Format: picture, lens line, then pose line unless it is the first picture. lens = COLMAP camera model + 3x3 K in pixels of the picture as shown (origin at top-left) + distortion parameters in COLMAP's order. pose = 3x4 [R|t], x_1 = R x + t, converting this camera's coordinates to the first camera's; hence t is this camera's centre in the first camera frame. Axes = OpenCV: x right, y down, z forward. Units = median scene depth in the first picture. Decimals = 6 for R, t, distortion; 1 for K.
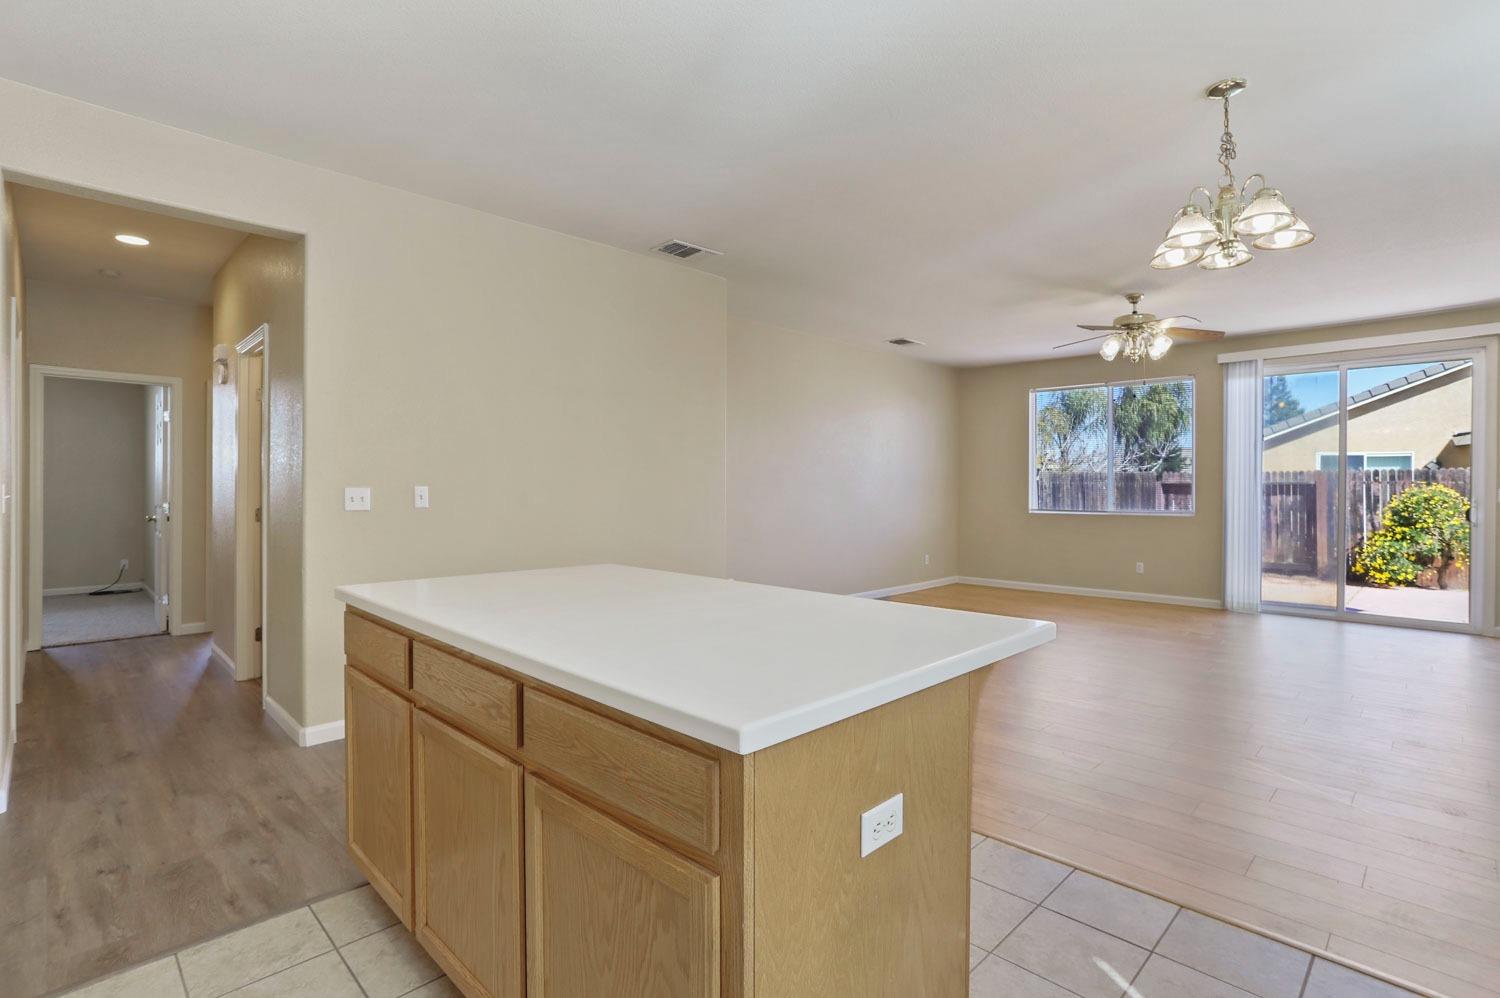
lens RADIAL K [[714.6, 0, 753.1], [0, 714.6, 492.6], [0, 0, 1]] dist [-0.004506, -0.000651]
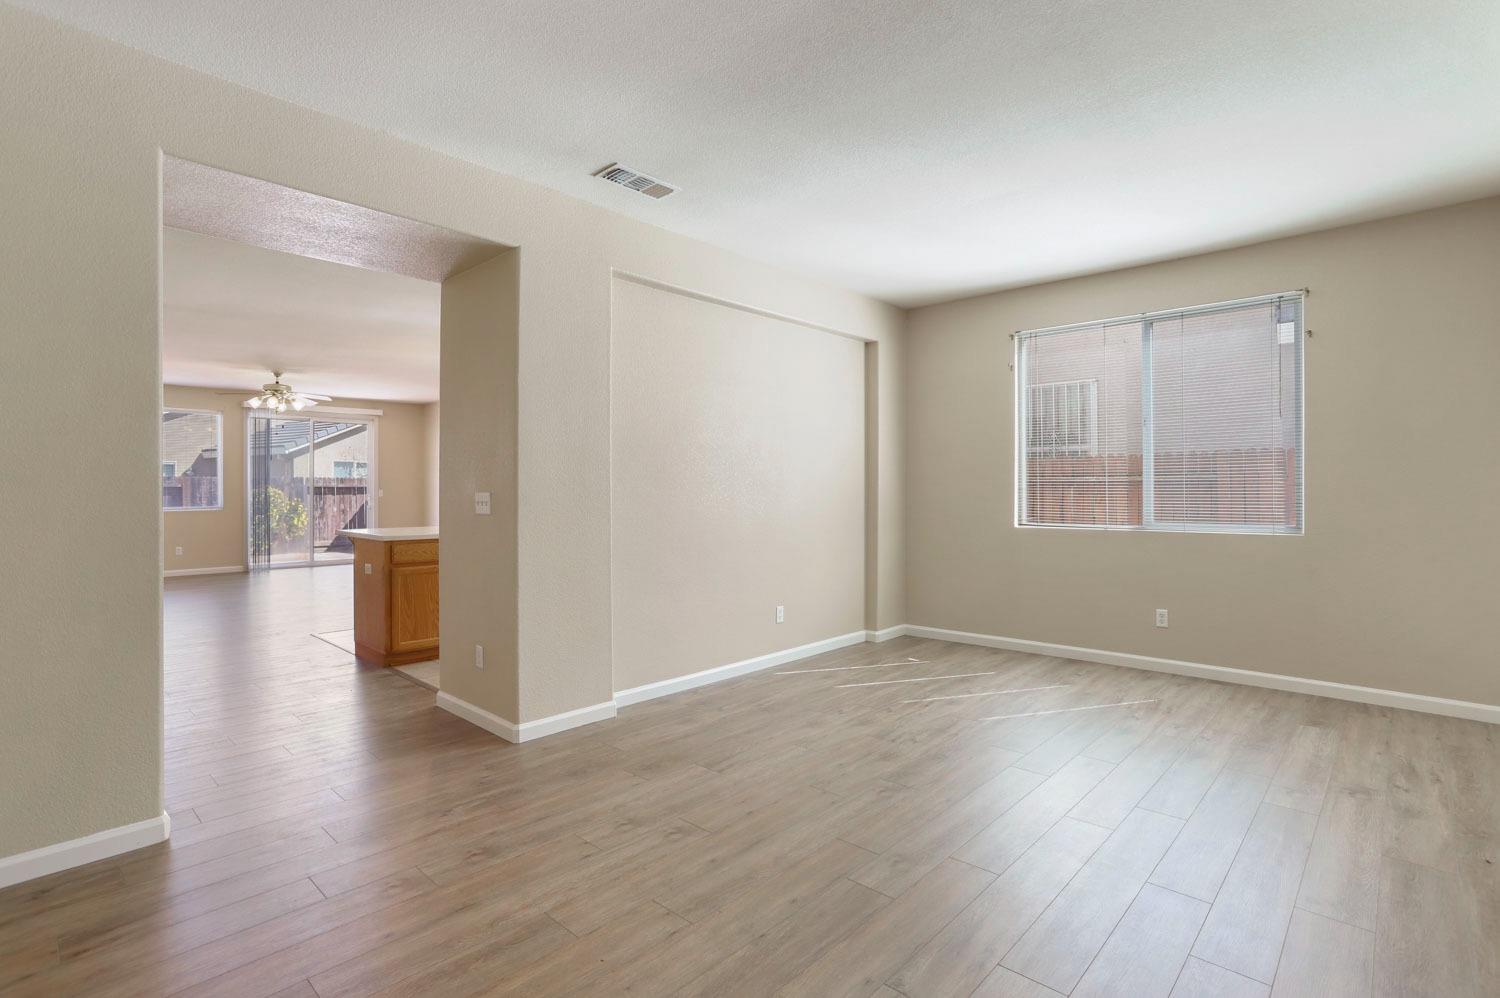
lens RADIAL K [[714.6, 0, 756.0], [0, 714.6, 497.7], [0, 0, 1]] dist [-0.004506, -0.000651]
pose [[-0.035875, -0.016832, 0.999215, -0.941121], [0.010115, 0.999801, 0.017205, -0.005626], [-0.999305, 0.010724, -0.035697, -0.022616]]
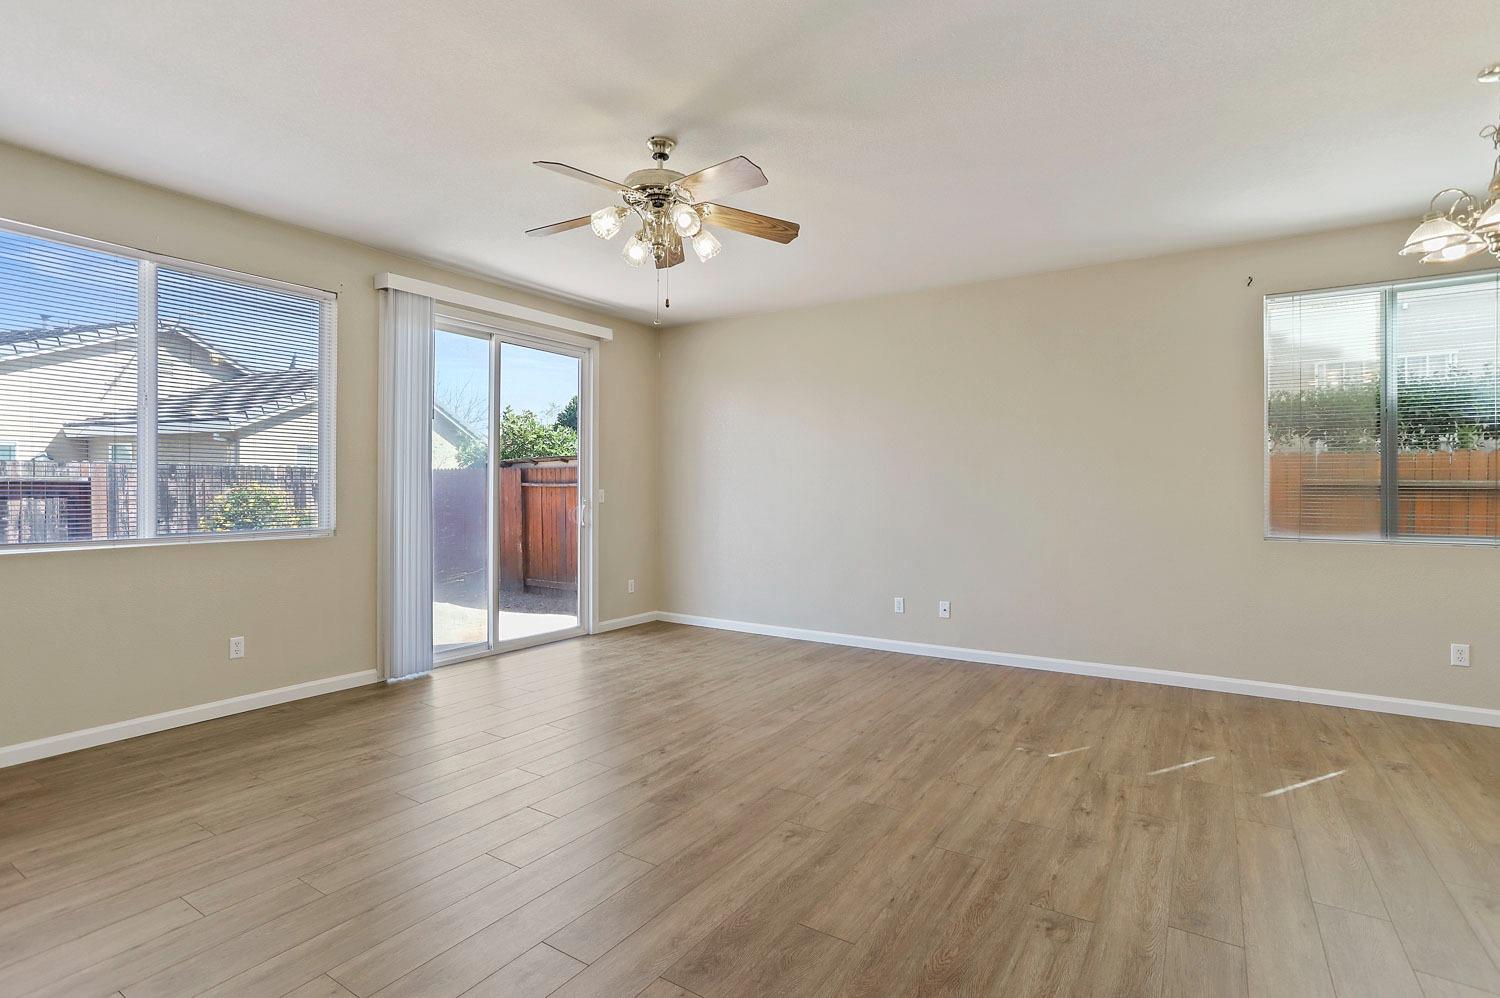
lens RADIAL K [[714.6, 0, 746.7], [0, 714.6, 490.4], [0, 0, 1]] dist [-0.004506, -0.000651]
pose [[-0.204038, -0.002956, 0.978959, -0.020284], [0.004500, 0.999982, 0.003957, -0.005460], [-0.978953, 0.005213, -0.204021, 0.850219]]
